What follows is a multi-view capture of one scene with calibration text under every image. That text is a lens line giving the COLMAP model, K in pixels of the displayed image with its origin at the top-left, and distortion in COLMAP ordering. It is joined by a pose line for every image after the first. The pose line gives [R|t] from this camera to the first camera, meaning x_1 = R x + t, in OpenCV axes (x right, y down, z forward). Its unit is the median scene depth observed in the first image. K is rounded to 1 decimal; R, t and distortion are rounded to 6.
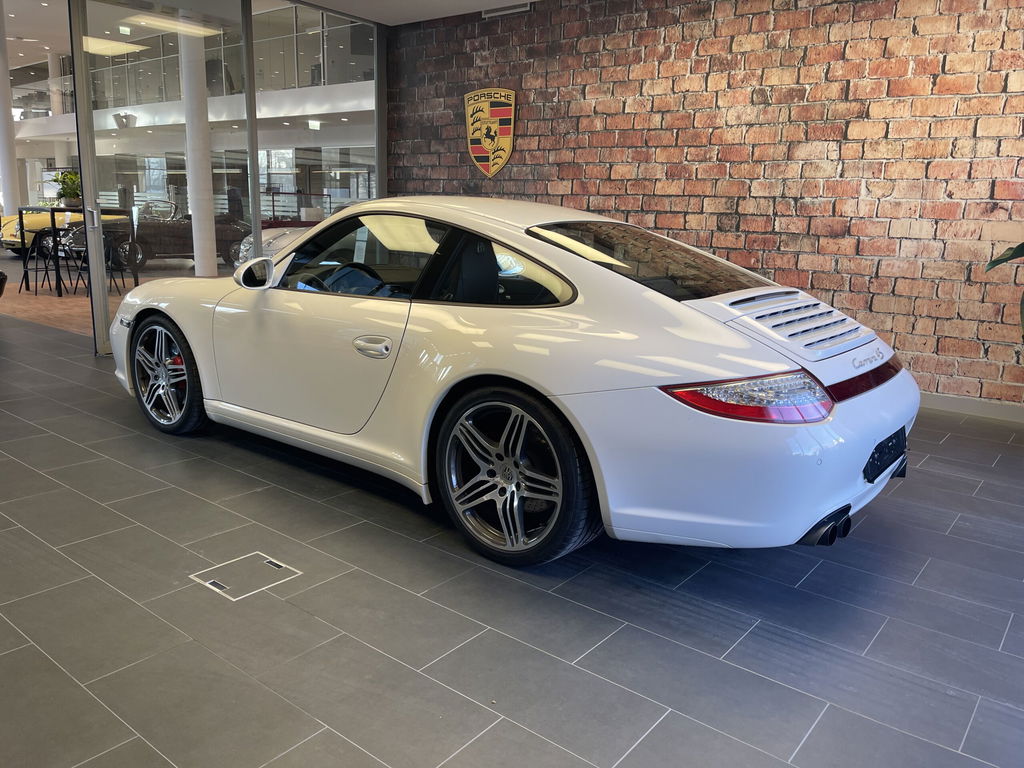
lens RADIAL K [[784.4, 0, 514.9], [0, 784.4, 384.5], [0, 0, 1]] dist [0.082088, -0.116726]
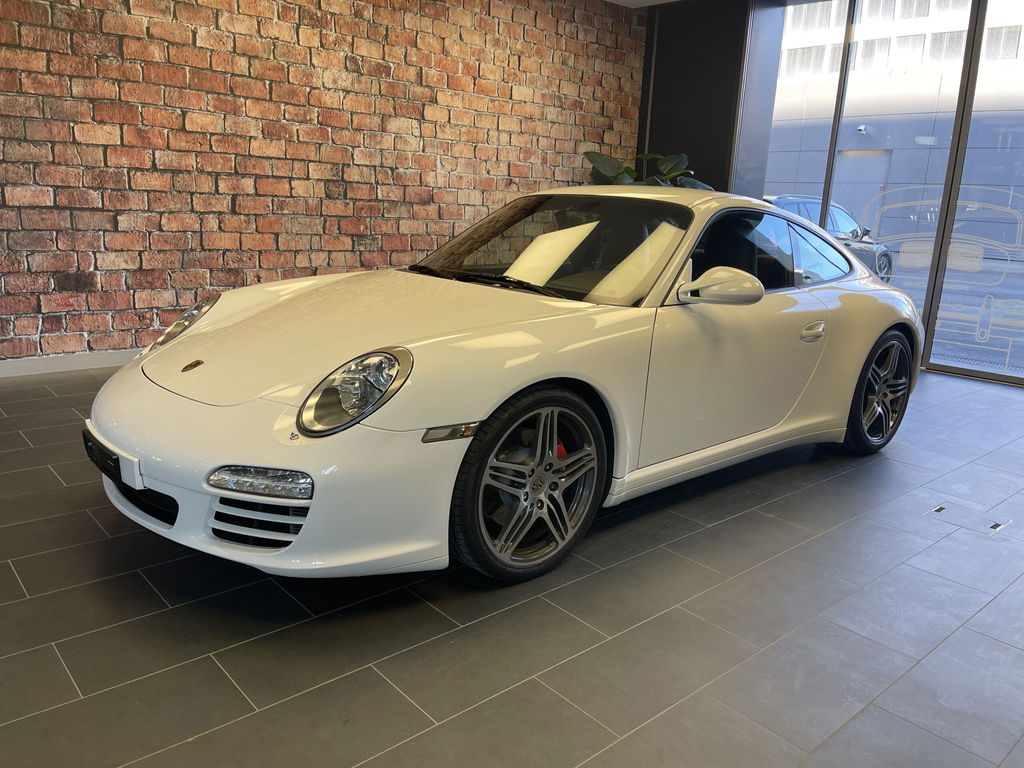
lens RADIAL K [[784.4, 0, 531.8], [0, 784.4, 380.5], [0, 0, 1]] dist [0.082088, -0.116726]
pose [[0.155106, -0.246511, 0.956648, -0.747024], [0.167999, 0.960844, 0.220353, -0.166502], [-0.973508, 0.126538, 0.190447, 0.660906]]
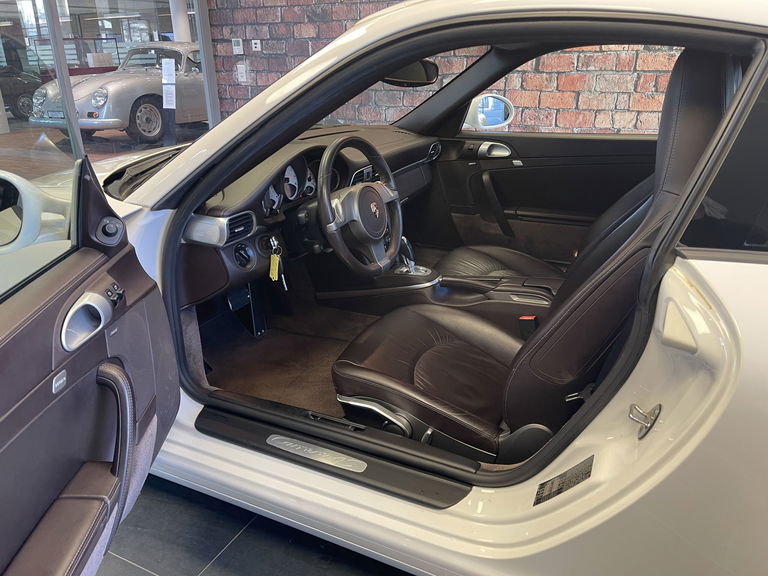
lens RADIAL K [[588.3, 0, 381.8], [0, 588.3, 286.8], [0, 0, 1]] dist [0.082088, -0.116726]
pose [[0.978501, -0.114580, 0.171487, -0.180756], [0.085348, 0.981902, 0.169070, -0.084121], [-0.187756, -0.150799, 0.970571, 0.421666]]
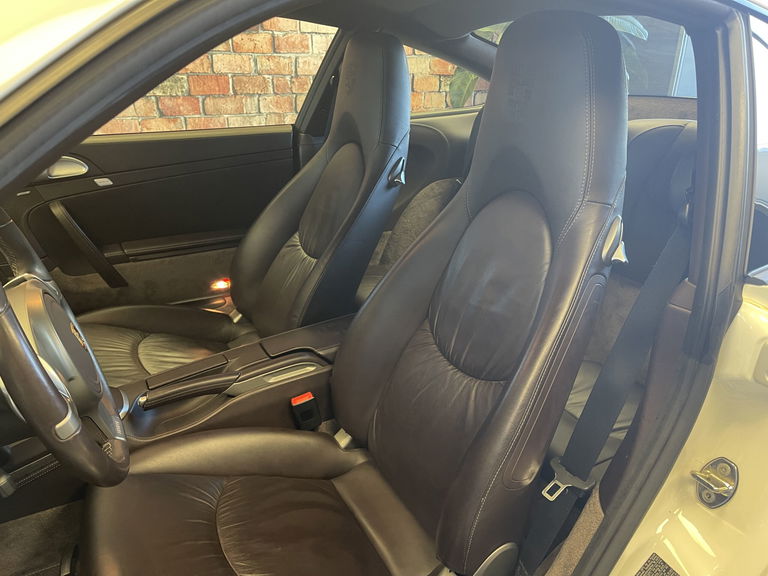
lens RADIAL K [[588.3, 0, 391.6], [0, 588.3, 286.8], [0, 0, 1]] dist [0.082088, -0.116726]
pose [[0.377718, -0.376224, 0.846041, -0.211828], [0.180444, 0.926119, 0.331274, -0.114293], [-0.908168, 0.027535, 0.417699, 0.584634]]
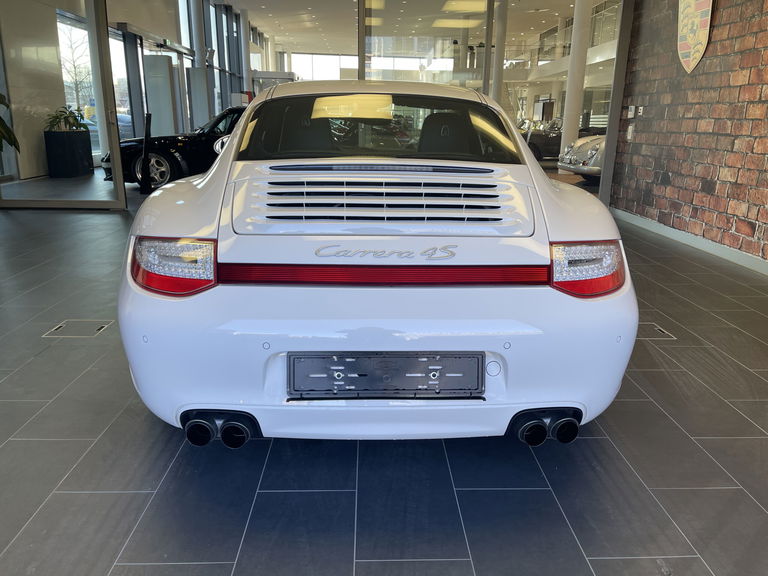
lens RADIAL K [[588.3, 0, 386.1], [0, 588.3, 287.6], [0, 0, 1]] dist [0.082088, -0.116726]
pose [[0.645502, 0.184266, -0.741197, 0.432640], [-0.155733, 0.981826, 0.108462, -0.030019], [0.747713, 0.045416, 0.662467, 0.316507]]
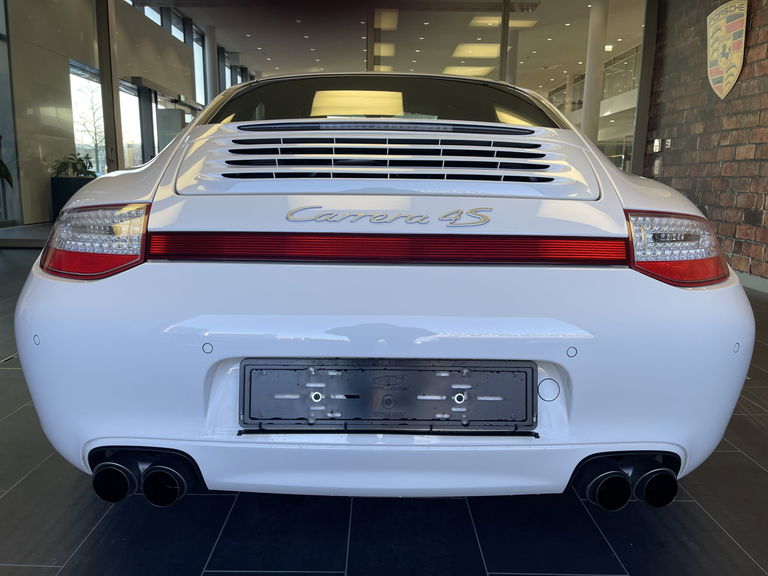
lens RADIAL K [[588.3, 0, 375.0], [0, 588.3, 287.8], [0, 0, 1]] dist [0.082088, -0.116726]
pose [[0.617810, 0.113342, -0.778116, 0.373237], [-0.157927, 0.987279, 0.018418, 0.003699], [0.770305, 0.111506, 0.627851, 0.378149]]
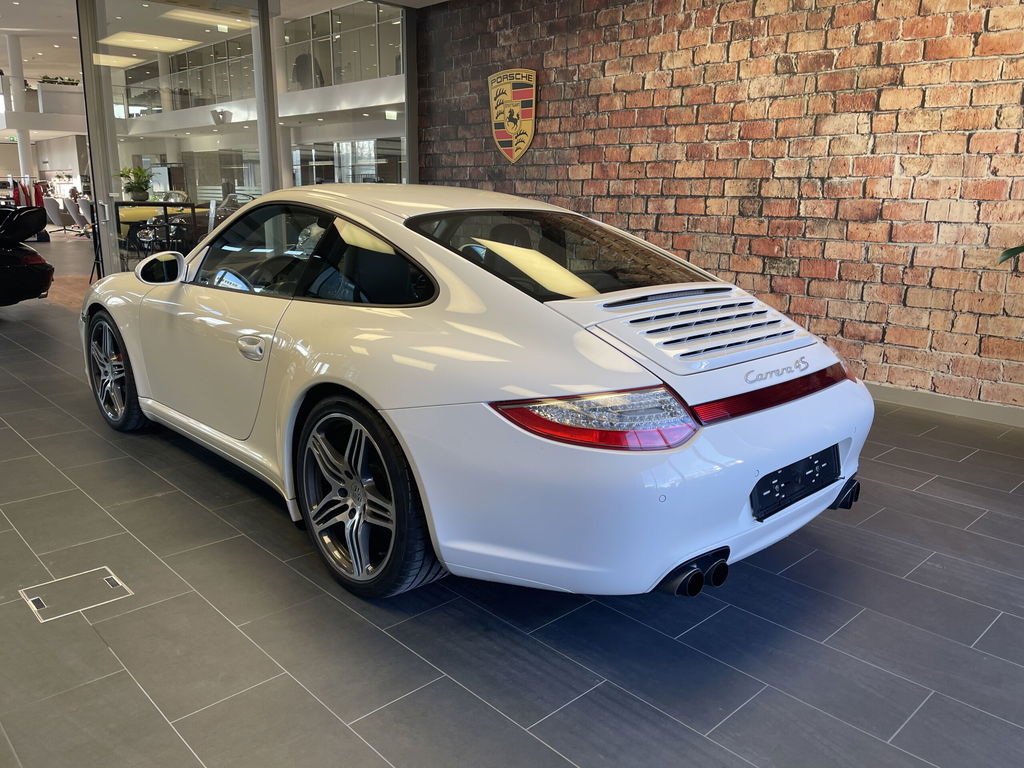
lens RADIAL K [[784.4, 0, 517.1], [0, 784.4, 383.7], [0, 0, 1]] dist [0.082088, -0.116726]
pose [[0.990477, 0.015809, -0.136766, 0.143444], [-0.013835, 0.999786, 0.015372, -0.013676], [0.136980, -0.013334, 0.990484, 0.067714]]
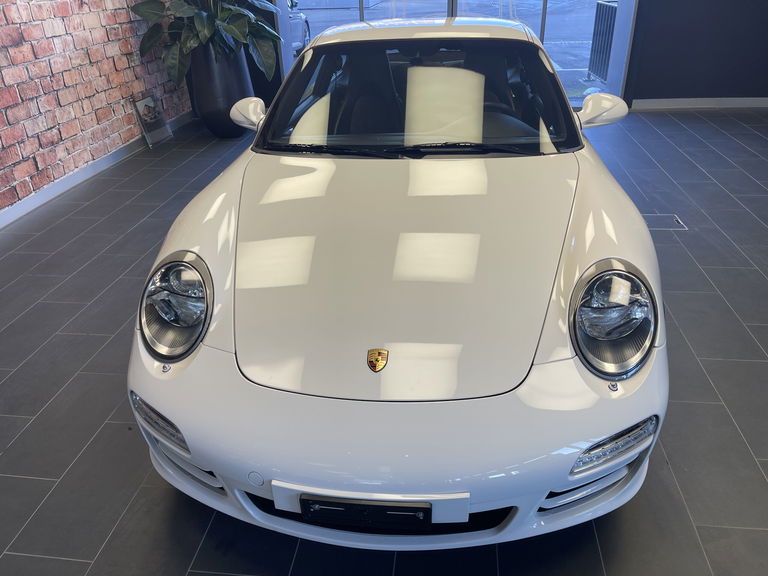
lens RADIAL K [[588.3, 0, 385.7], [0, 588.3, 282.3], [0, 0, 1]] dist [0.082088, -0.116726]
pose [[-0.523585, -0.411996, 0.745733, -0.534232], [0.198106, 0.792434, 0.576890, -0.291968], [-0.828621, 0.449786, -0.333288, 1.003701]]
